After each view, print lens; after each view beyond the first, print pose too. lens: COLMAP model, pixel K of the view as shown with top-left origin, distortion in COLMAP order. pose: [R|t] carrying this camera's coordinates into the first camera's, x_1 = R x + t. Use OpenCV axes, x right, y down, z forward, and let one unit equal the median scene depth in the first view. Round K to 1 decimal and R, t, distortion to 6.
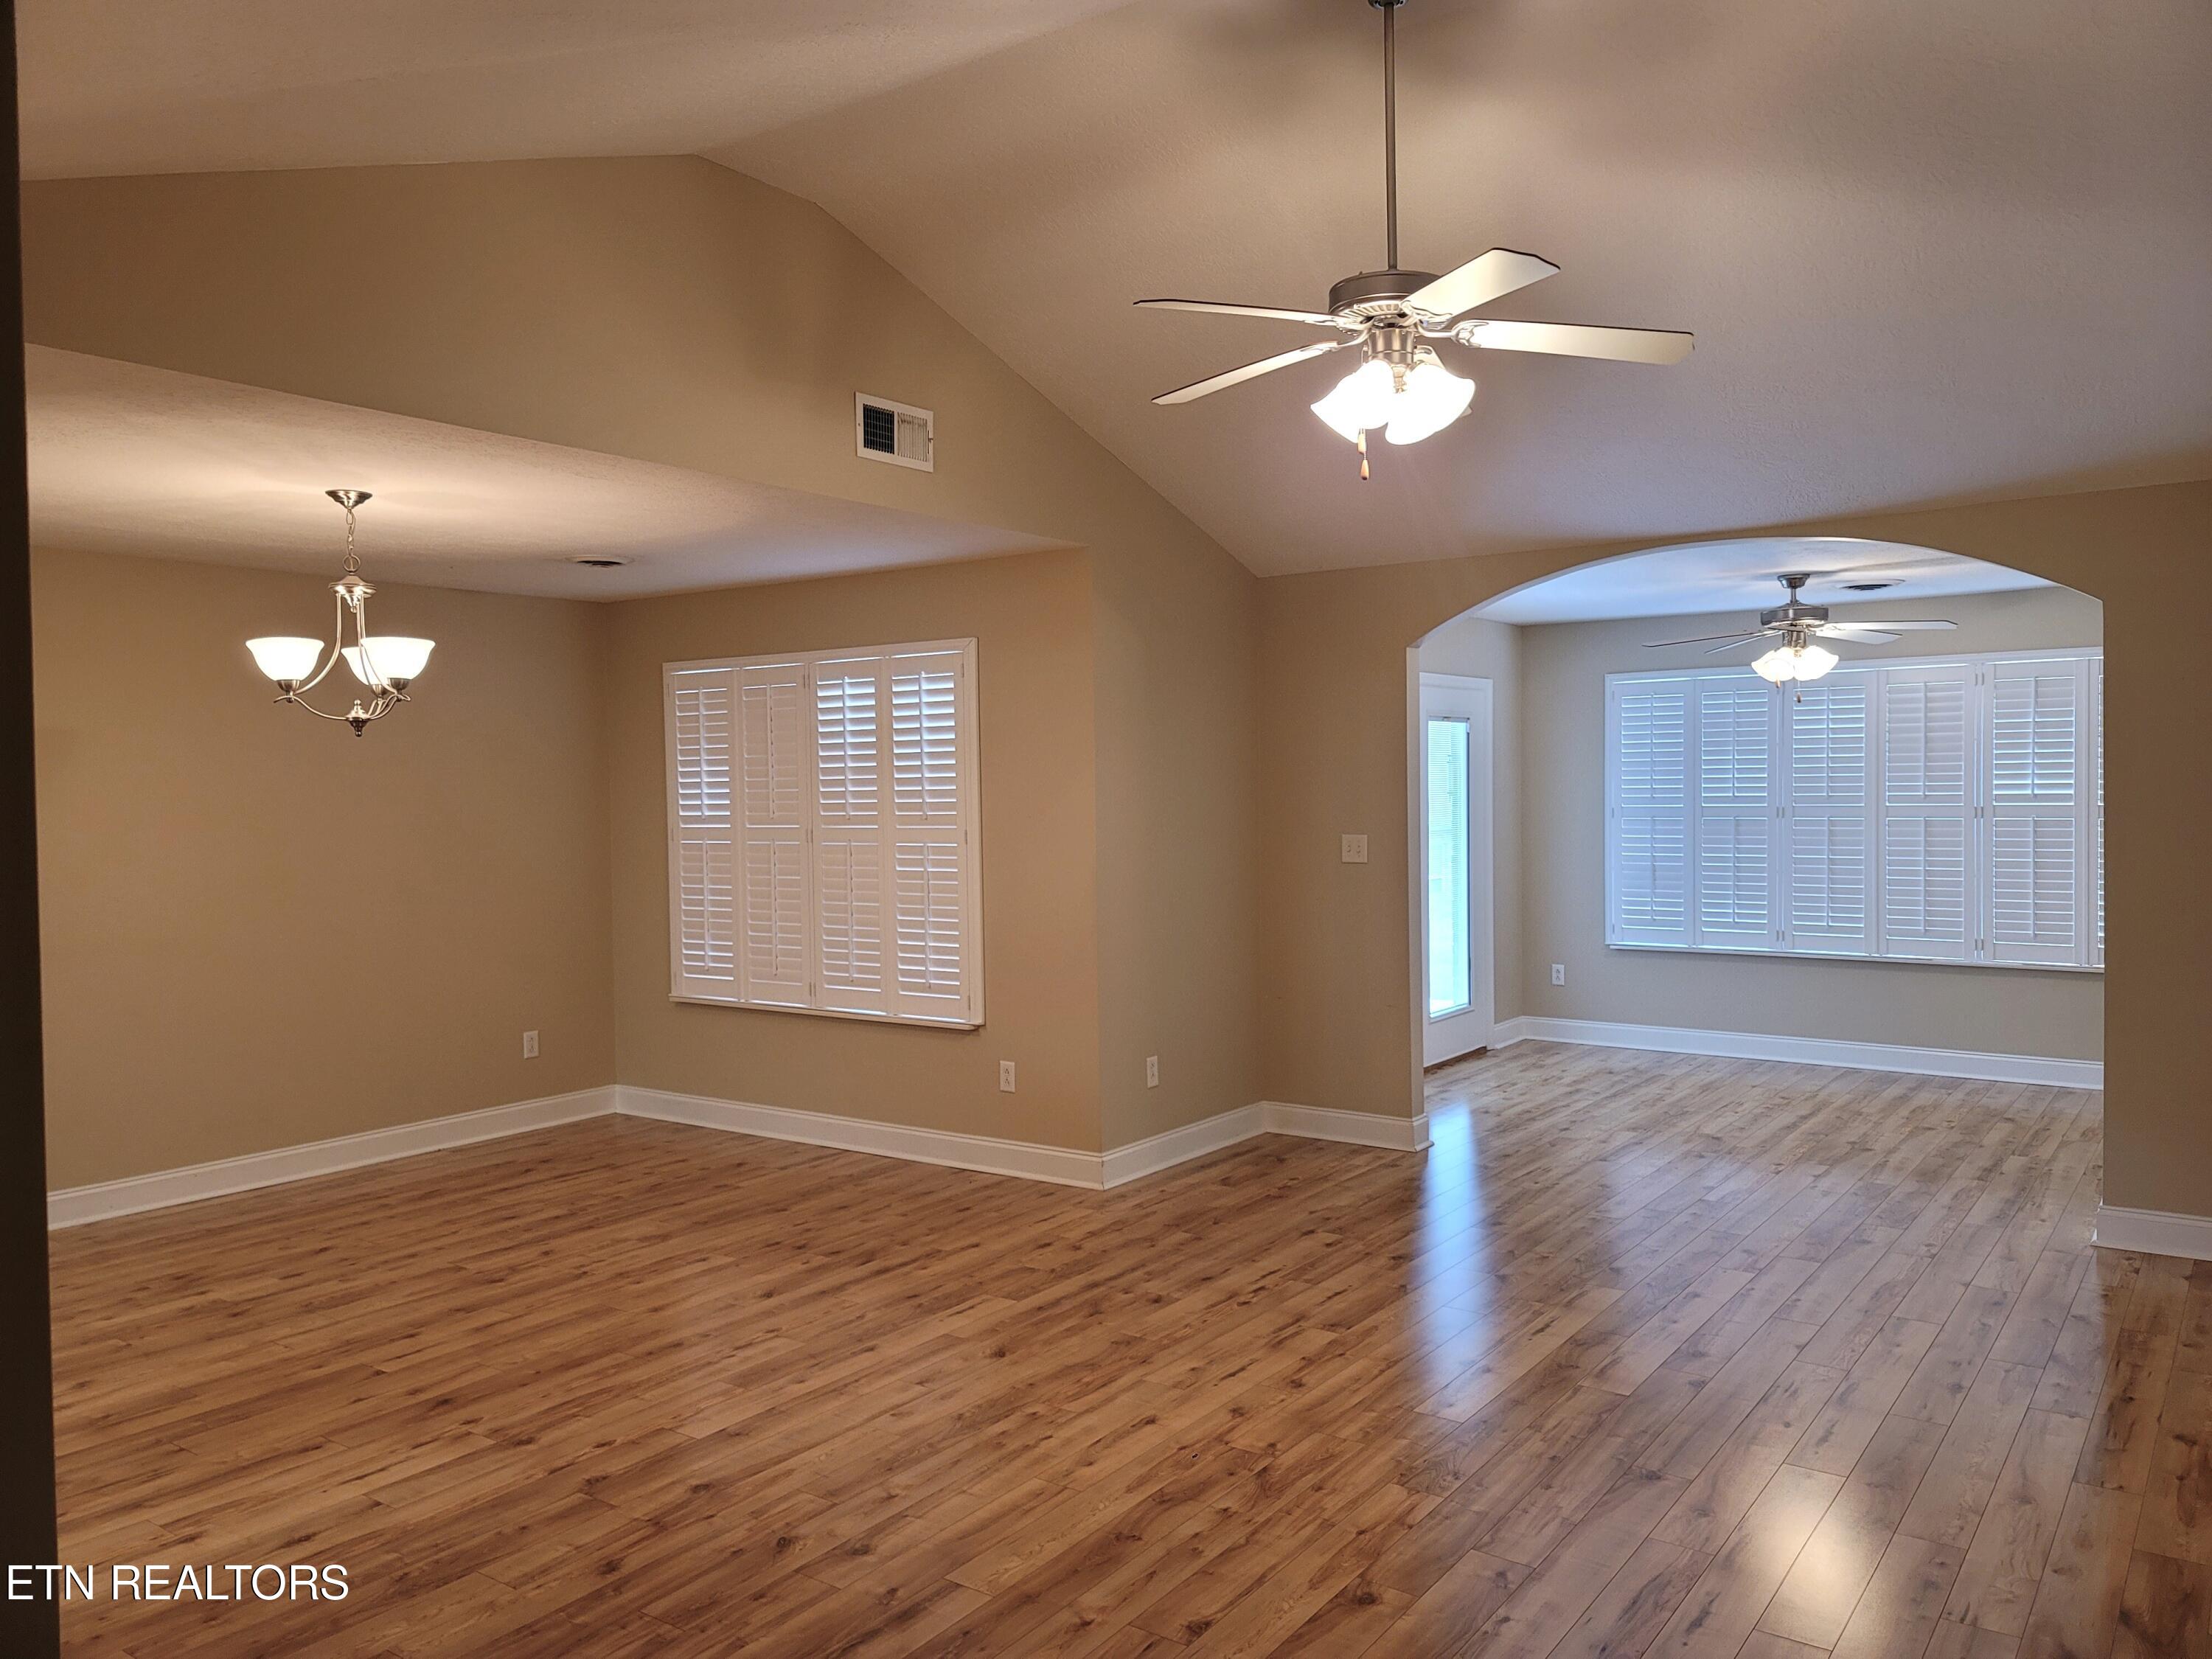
lens RADIAL K [[1625.0, 0, 1131.7], [0, 1625.0, 819.3], [0, 0, 1]] dist [0.074061, -0.039521]
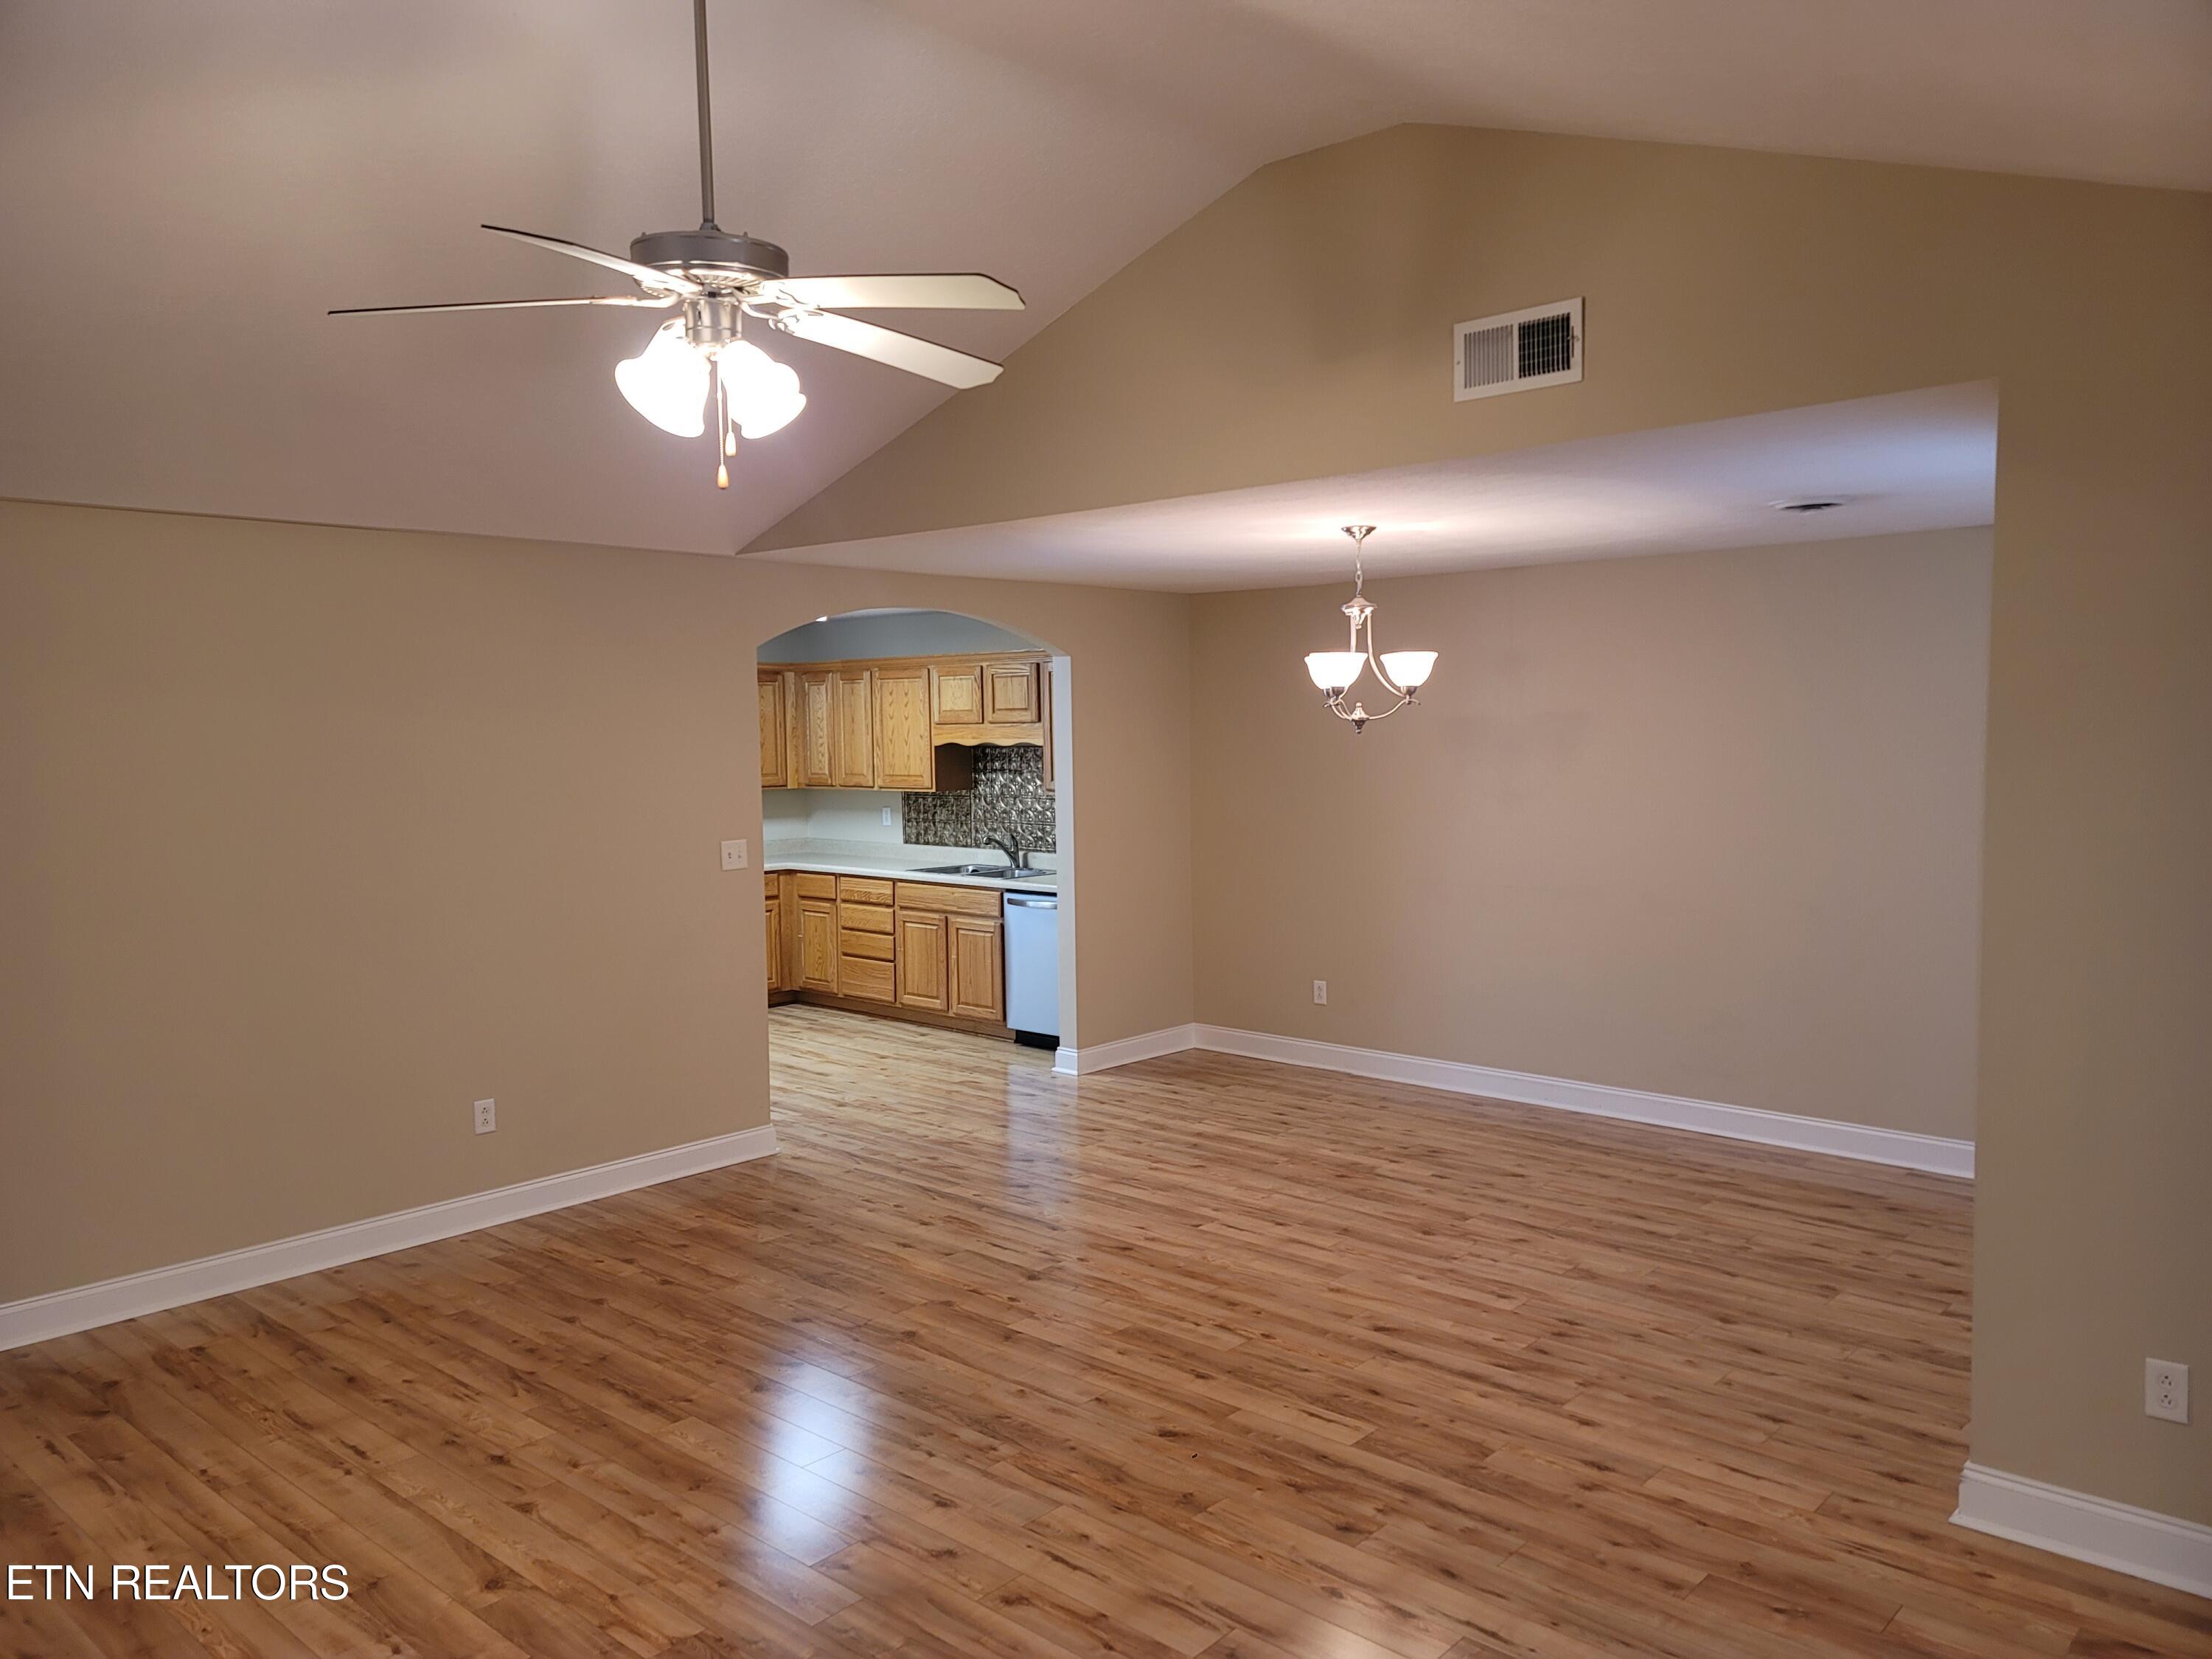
lens RADIAL K [[1625.0, 0, 1110.8], [0, 1625.0, 828.3], [0, 0, 1]] dist [0.074061, -0.039521]
pose [[-0.122611, 0.081705, -0.989086, 0.740048], [-0.004983, 0.996542, 0.082938, -0.080114], [0.992442, 0.015097, -0.121780, 0.991321]]
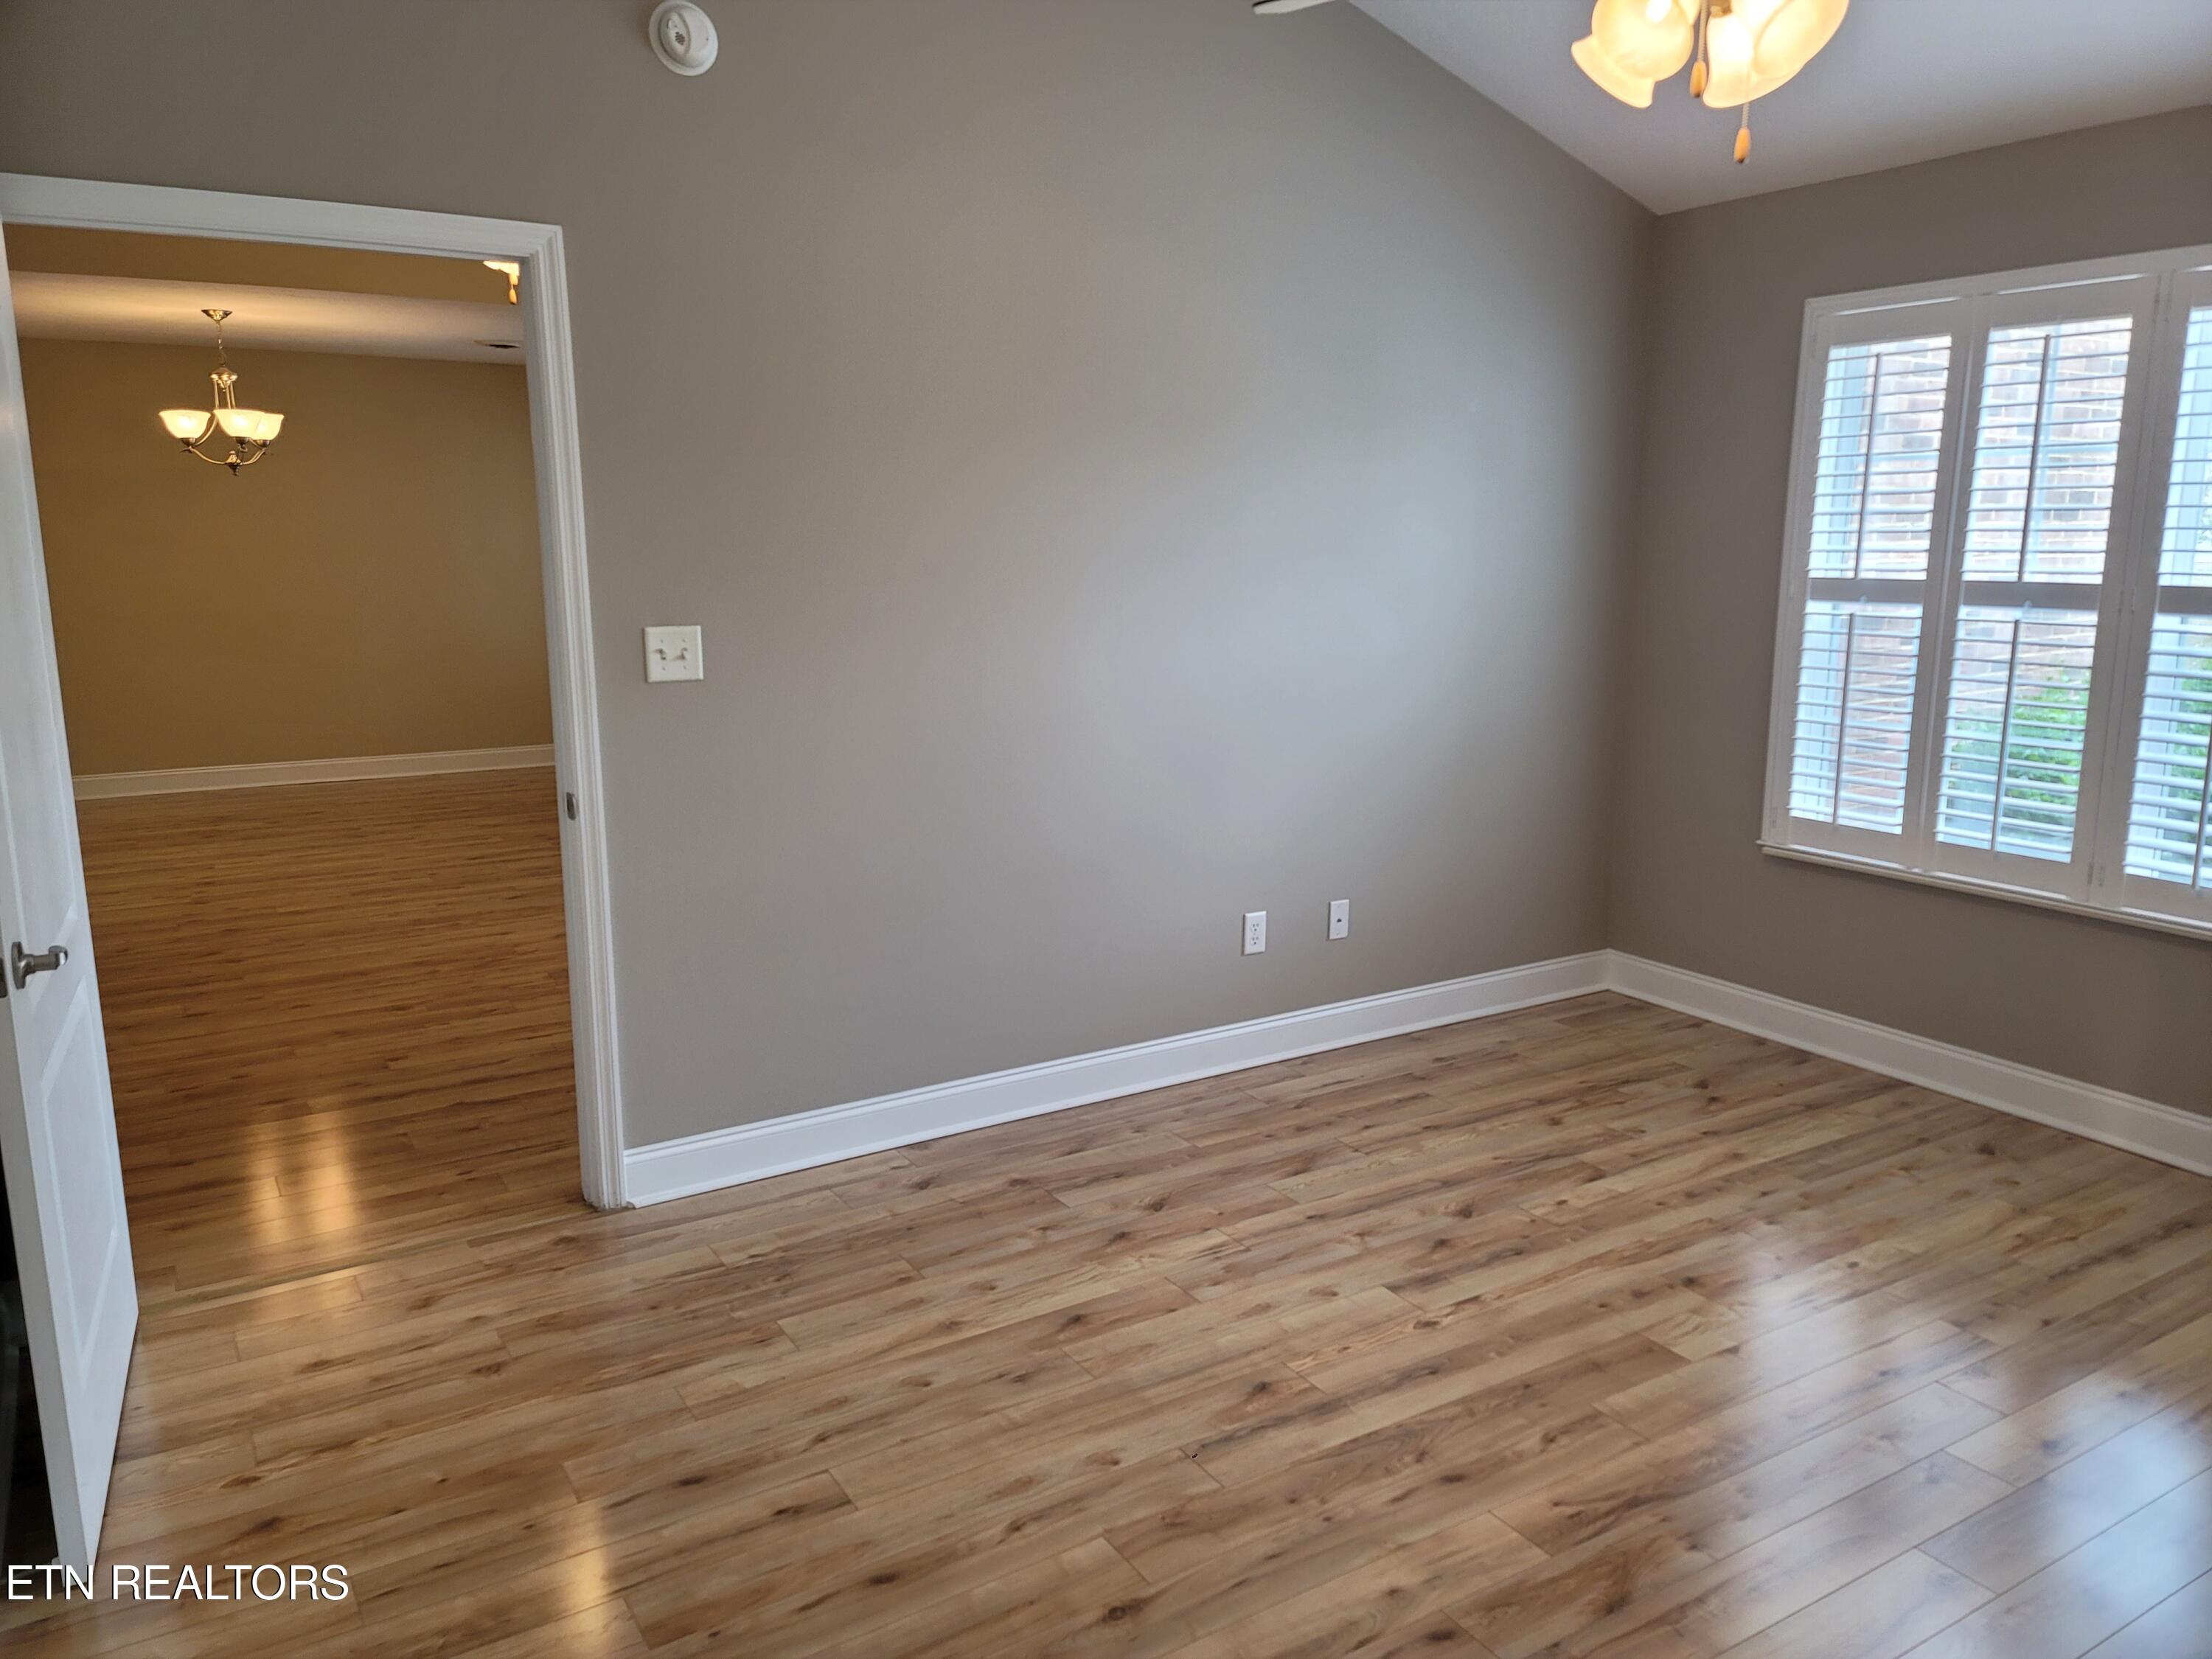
lens RADIAL K [[1625.0, 0, 1153.4], [0, 1625.0, 833.7], [0, 0, 1]] dist [0.074061, -0.039521]
pose [[0.926694, 0.084668, -0.366154, 0.943361], [-0.020585, 0.984264, 0.175499, -0.010988], [0.375251, -0.155097, 0.913855, -0.148563]]
